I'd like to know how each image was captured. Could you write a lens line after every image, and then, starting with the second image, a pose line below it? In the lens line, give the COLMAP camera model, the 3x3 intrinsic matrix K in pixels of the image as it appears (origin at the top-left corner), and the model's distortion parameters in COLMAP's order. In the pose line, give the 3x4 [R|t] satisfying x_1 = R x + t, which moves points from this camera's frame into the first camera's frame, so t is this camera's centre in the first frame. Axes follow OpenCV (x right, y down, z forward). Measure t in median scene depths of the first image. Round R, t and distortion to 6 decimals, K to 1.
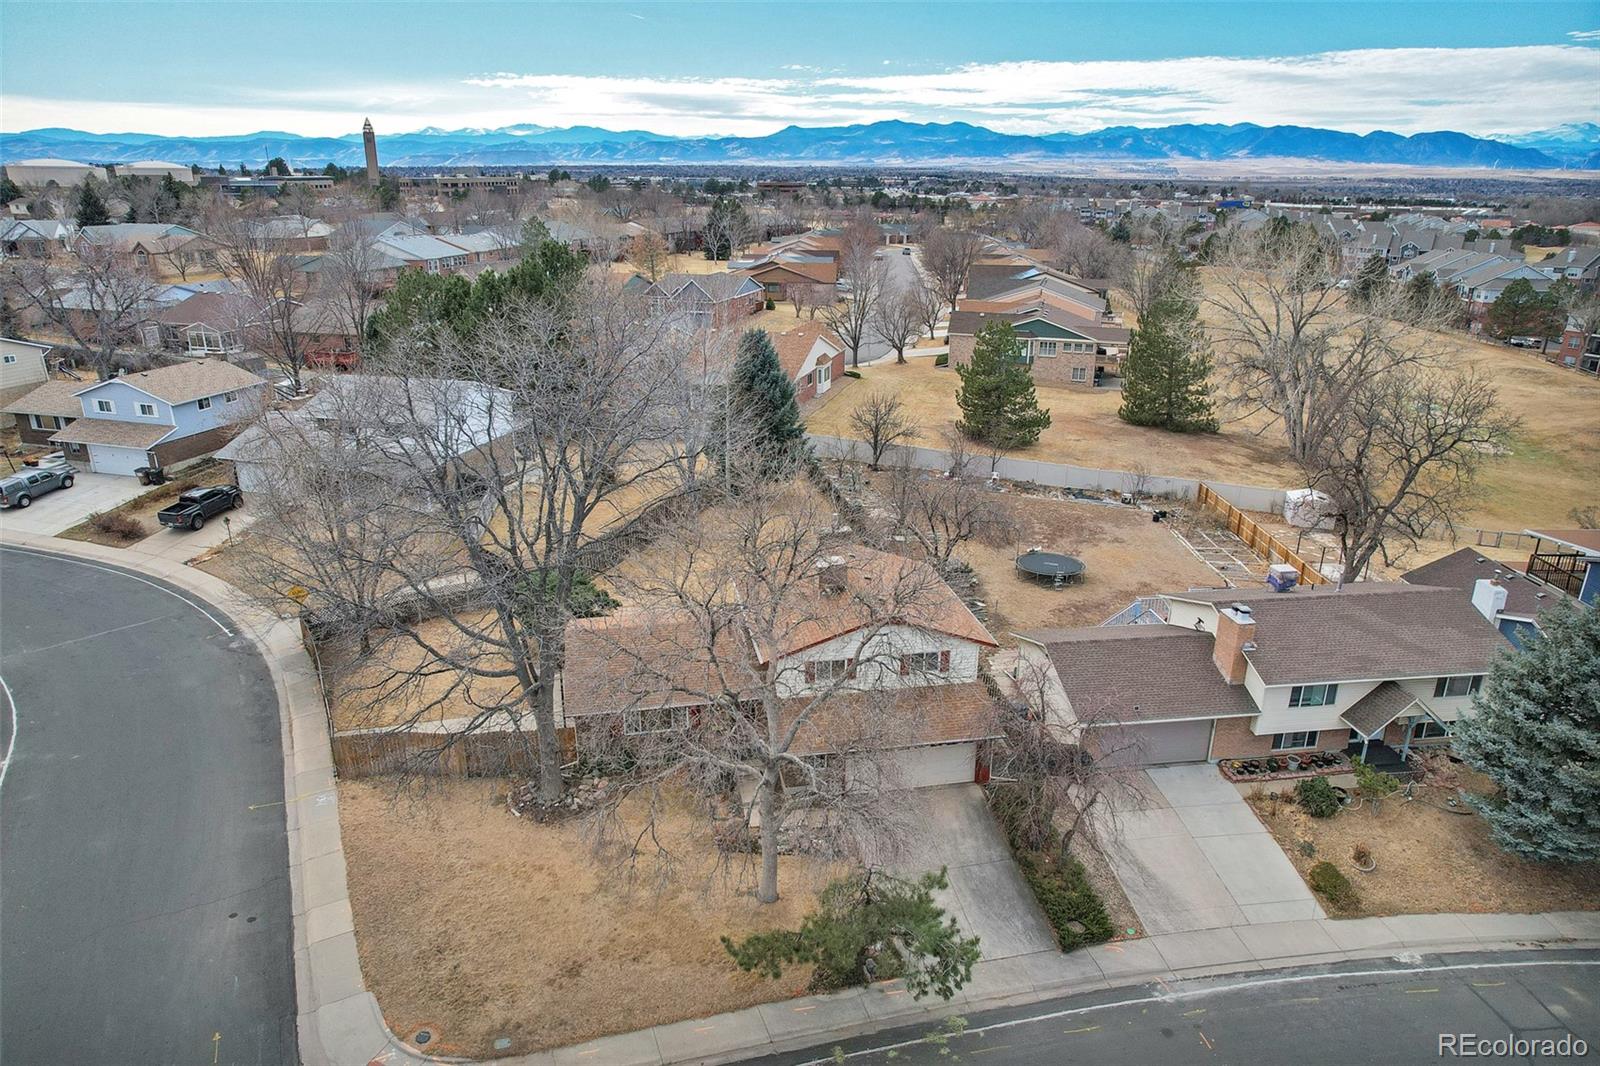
lens RADIAL K [[1019.7, 0, 800.0], [0, 1019.7, 586.0], [0, 0, 1]] dist [-0.027629, 0.000075]
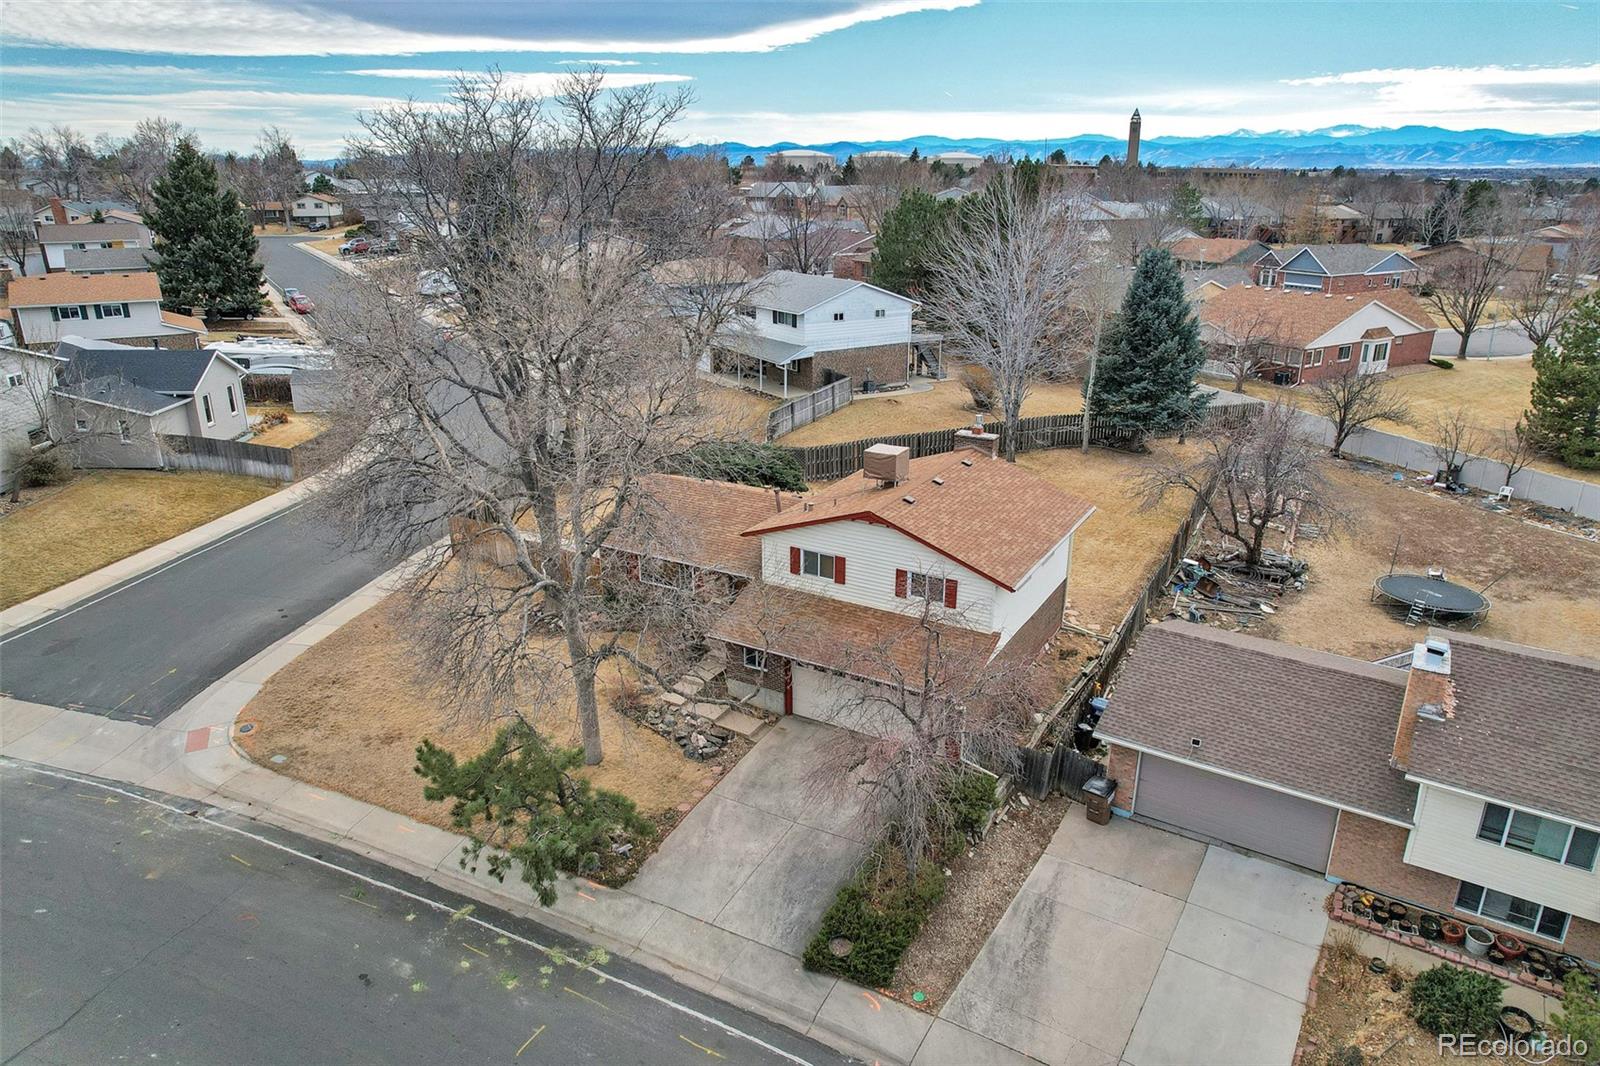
lens RADIAL K [[1020.7, 0, 800.0], [0, 1020.7, 533.0], [0, 0, 1]] dist [-0.082125, 0.073061]
pose [[0.758834, 0.219900, -0.613037, 0.491294], [-0.246833, 0.968158, 0.041747, 0.024485], [0.602698, 0.119639, 0.788950, 0.306246]]
